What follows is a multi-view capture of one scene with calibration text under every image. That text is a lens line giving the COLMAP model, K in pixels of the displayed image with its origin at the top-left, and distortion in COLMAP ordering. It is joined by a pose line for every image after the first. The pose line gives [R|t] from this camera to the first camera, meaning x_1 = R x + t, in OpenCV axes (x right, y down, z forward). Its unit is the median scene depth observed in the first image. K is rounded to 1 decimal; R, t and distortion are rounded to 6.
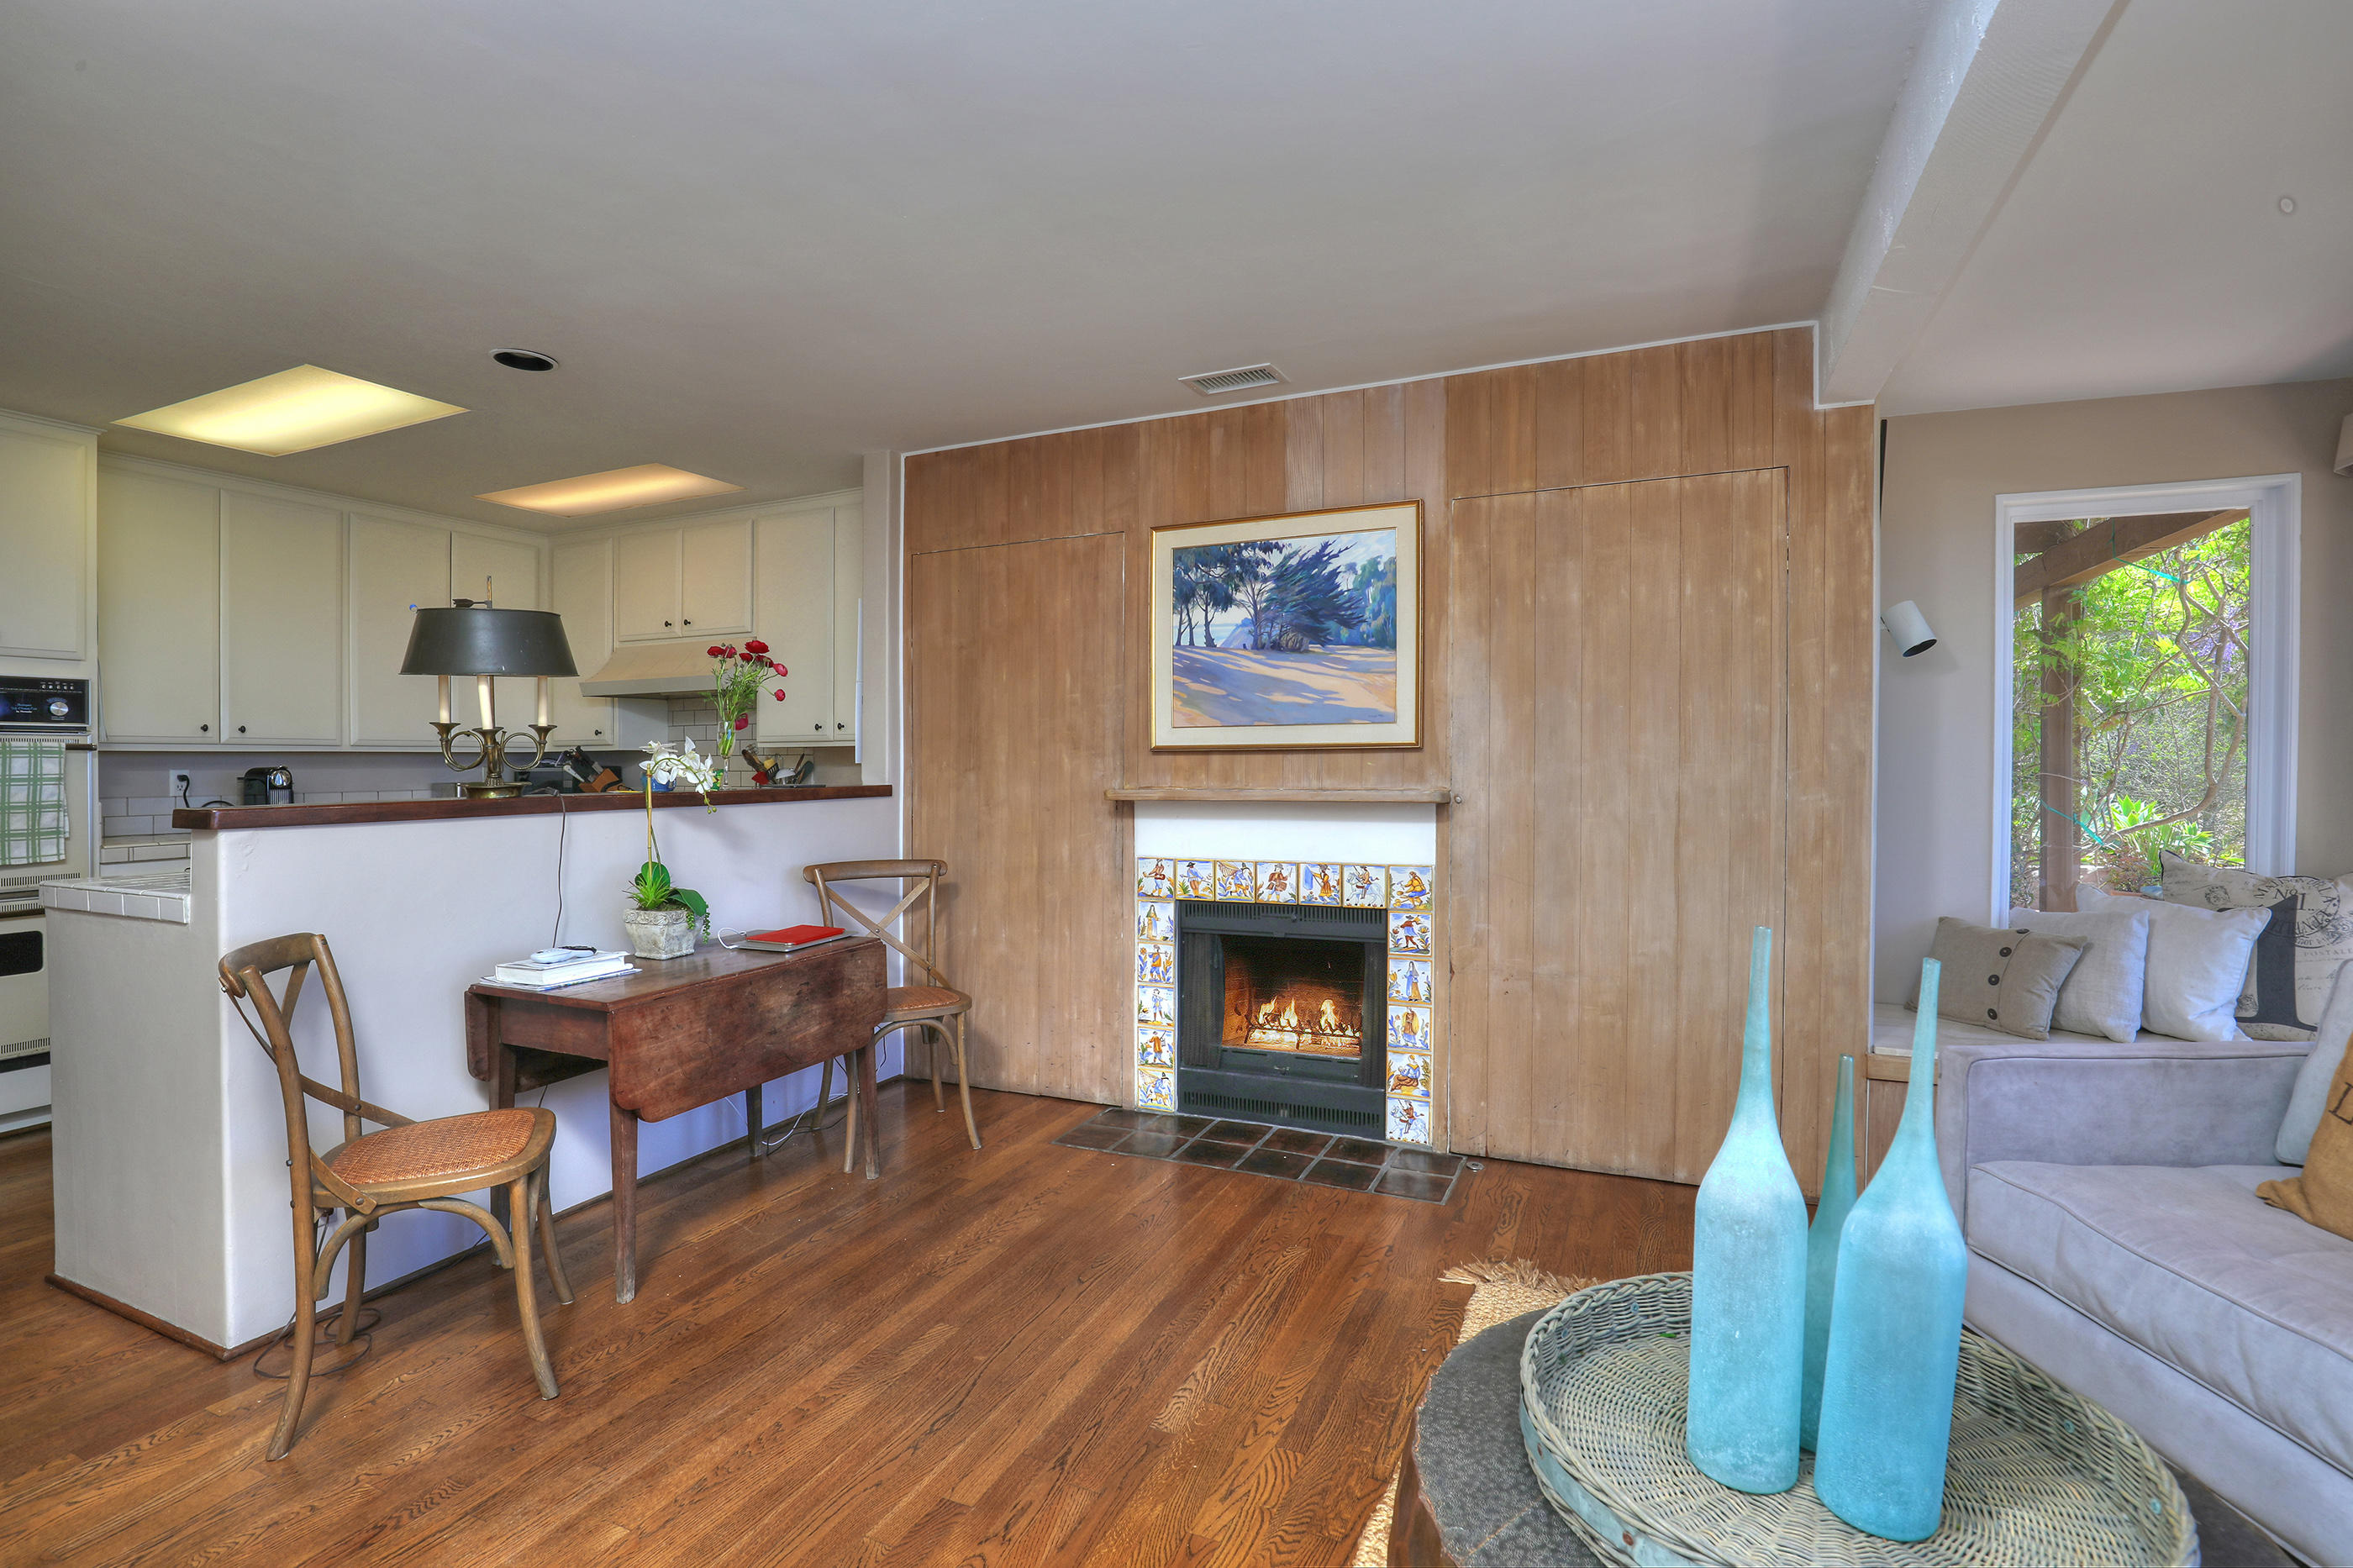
lens RADIAL K [[1078.4, 0, 1180.2], [0, 1078.4, 793.6], [0, 0, 1]] dist [-0.041276, 0.009146]
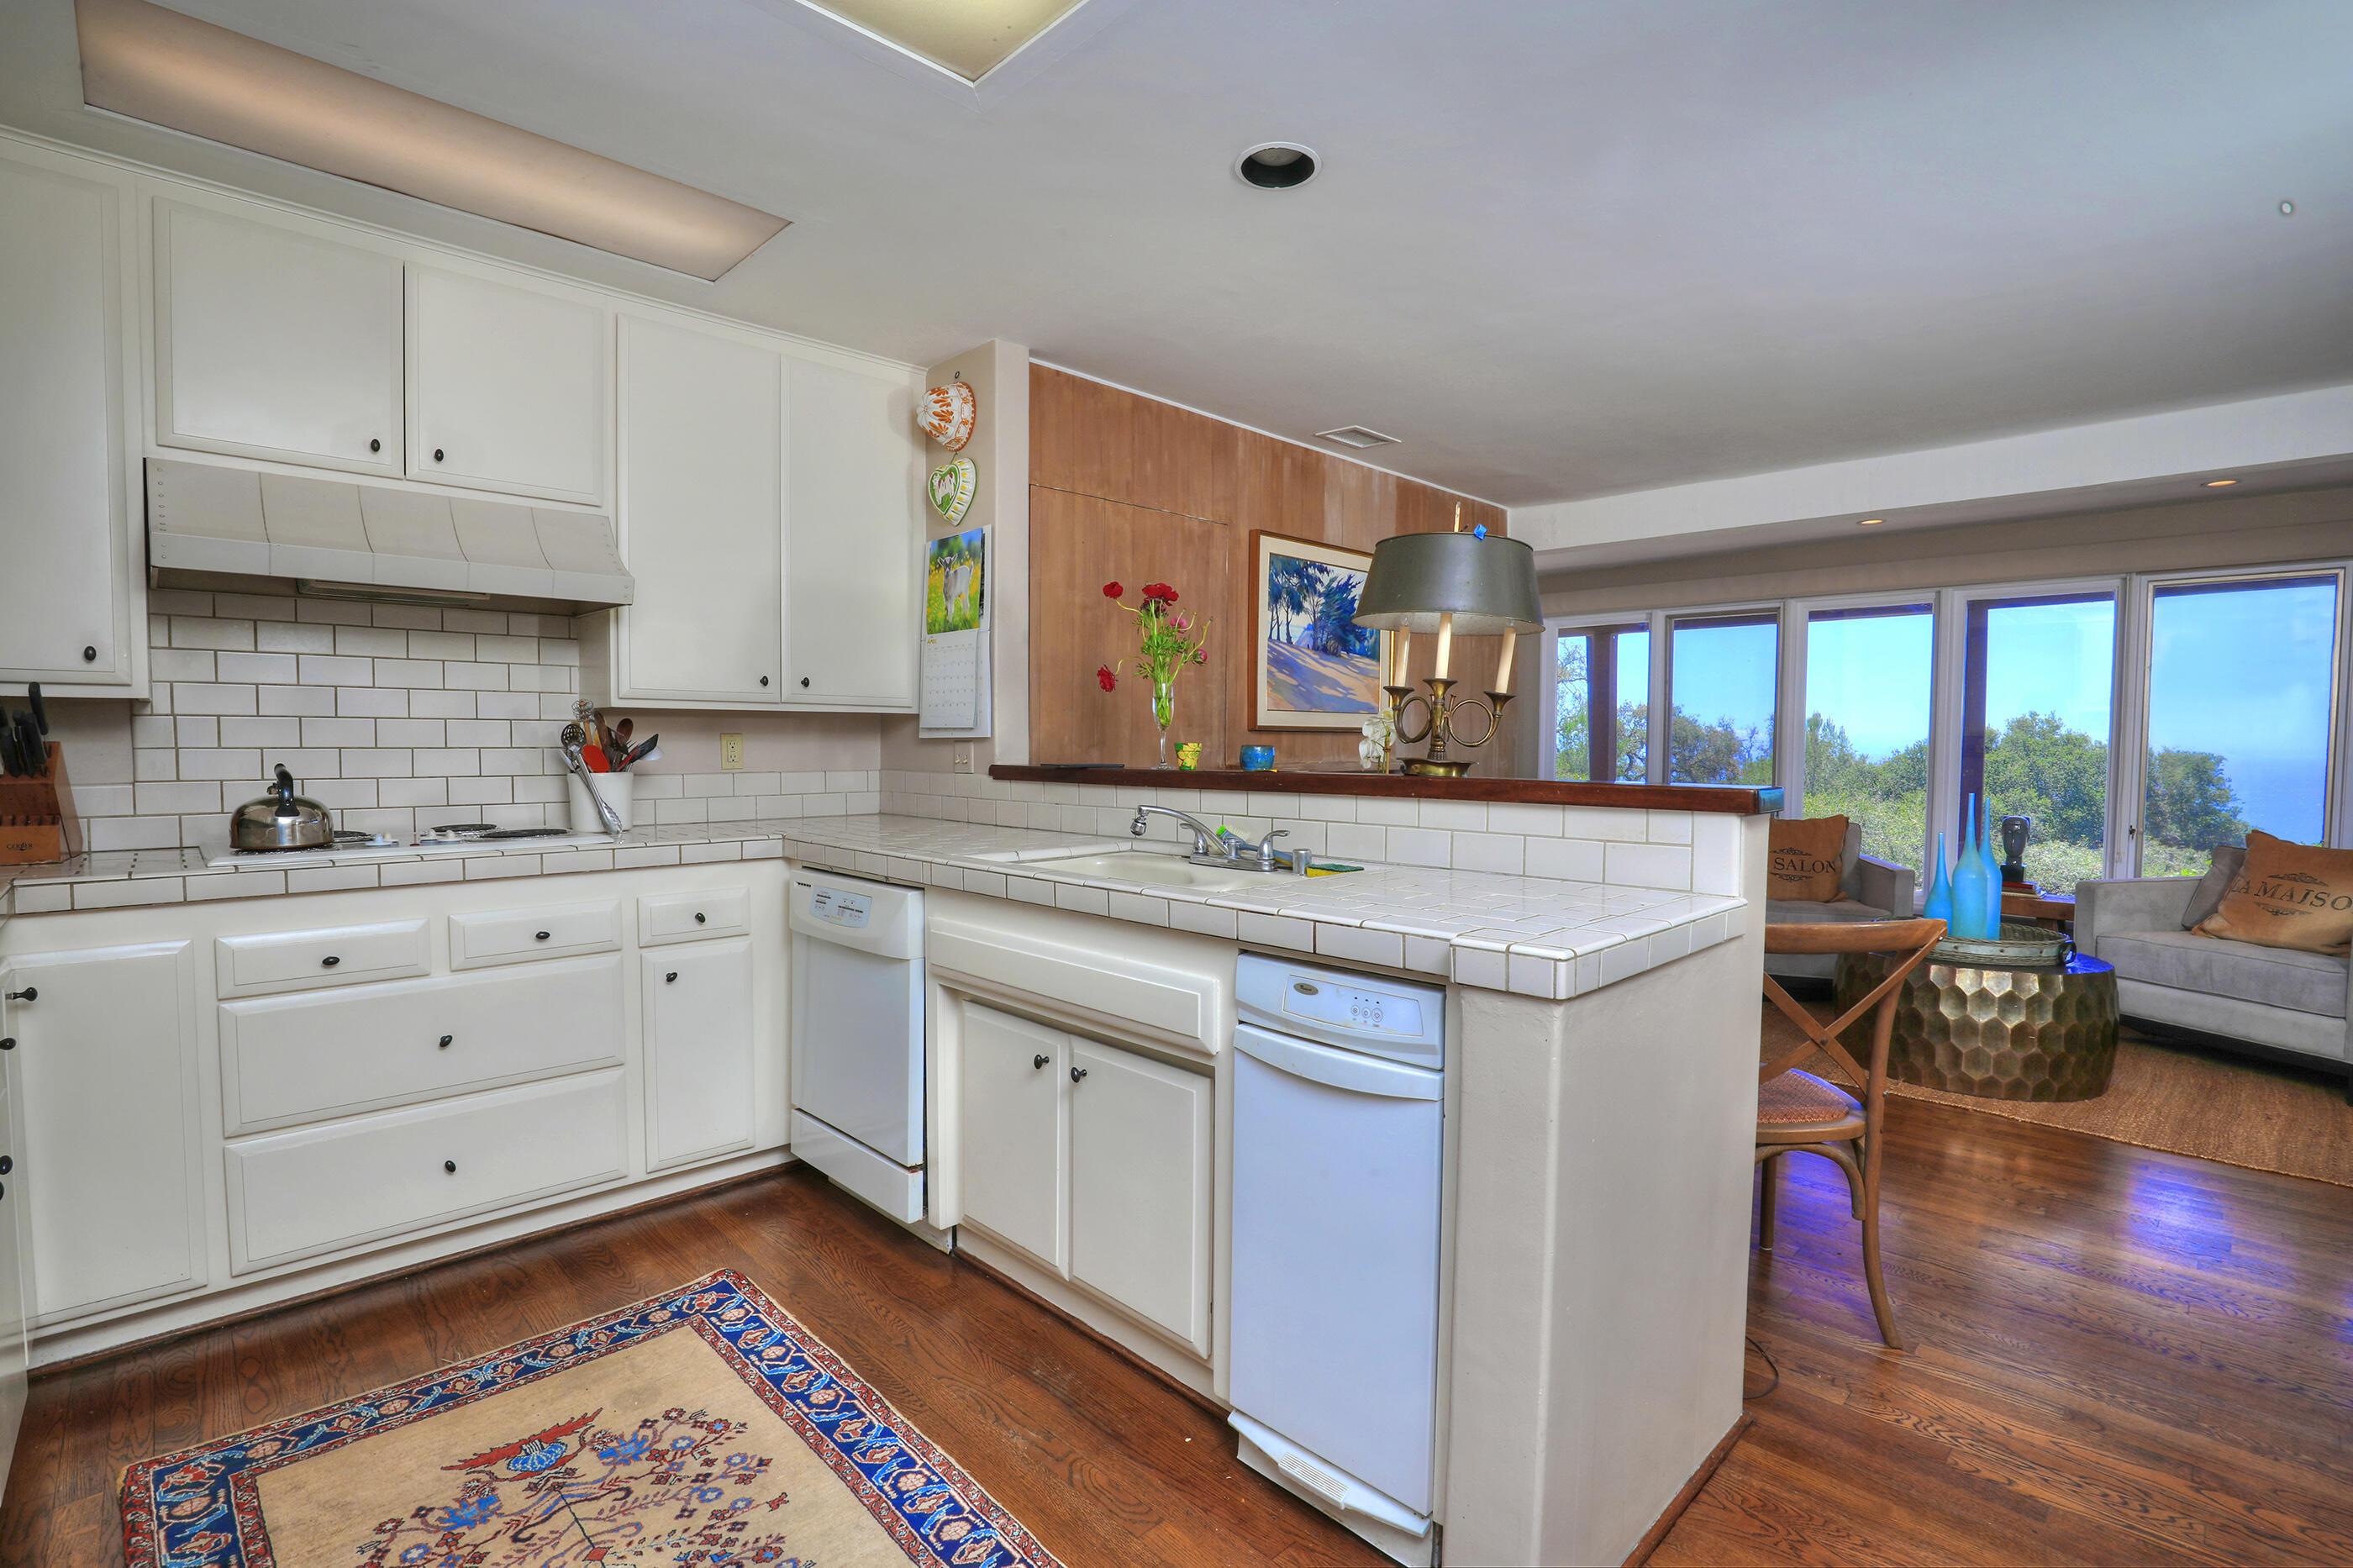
lens RADIAL K [[1078.4, 0, 1180.2], [0, 1078.4, 793.6], [0, 0, 1]] dist [-0.041276, 0.009146]
pose [[0.365211, -0.043866, 0.929891, -1.171609], [0.008805, 0.999007, 0.043668, -0.025079], [-0.930883, -0.007761, 0.365234, 0.707063]]
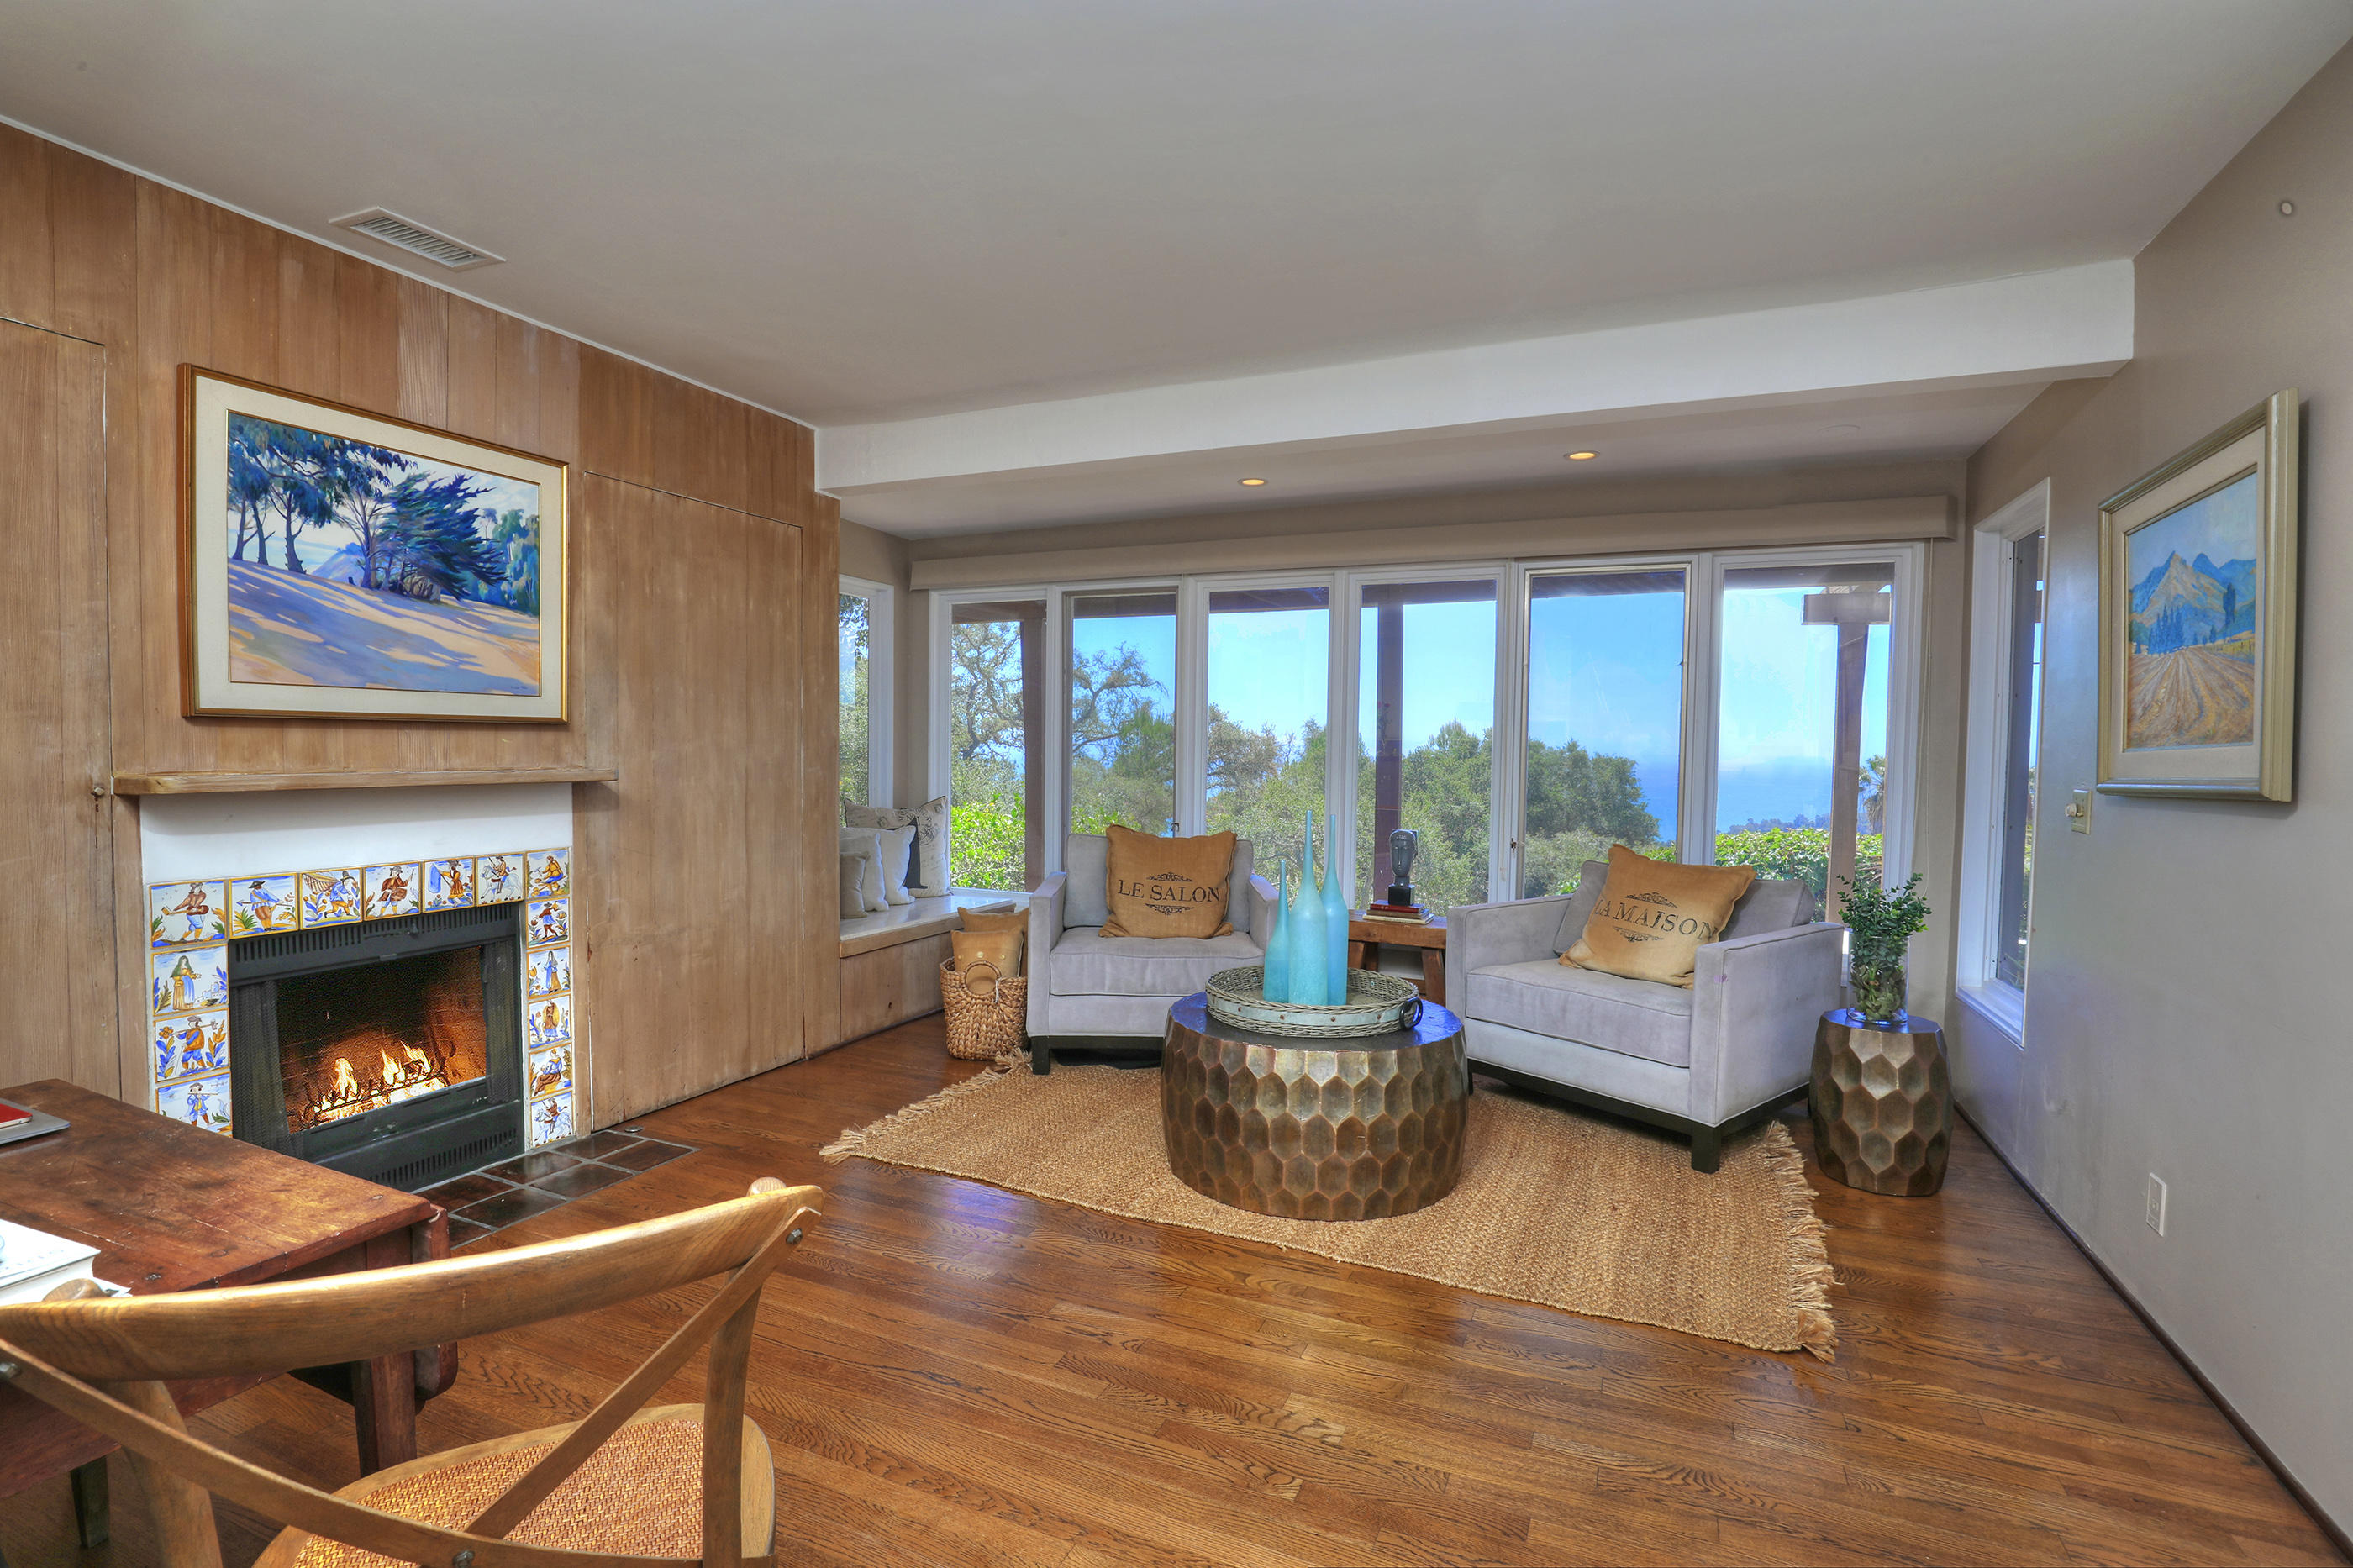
lens RADIAL K [[1078.4, 0, 1180.2], [0, 1078.4, 793.6], [0, 0, 1]] dist [-0.041276, 0.009146]
pose [[-0.005933, -0.043092, 0.999054, -0.697202], [0.001609, 0.999069, 0.043102, -0.020635], [-0.999981, 0.001863, -0.005858, 0.443419]]
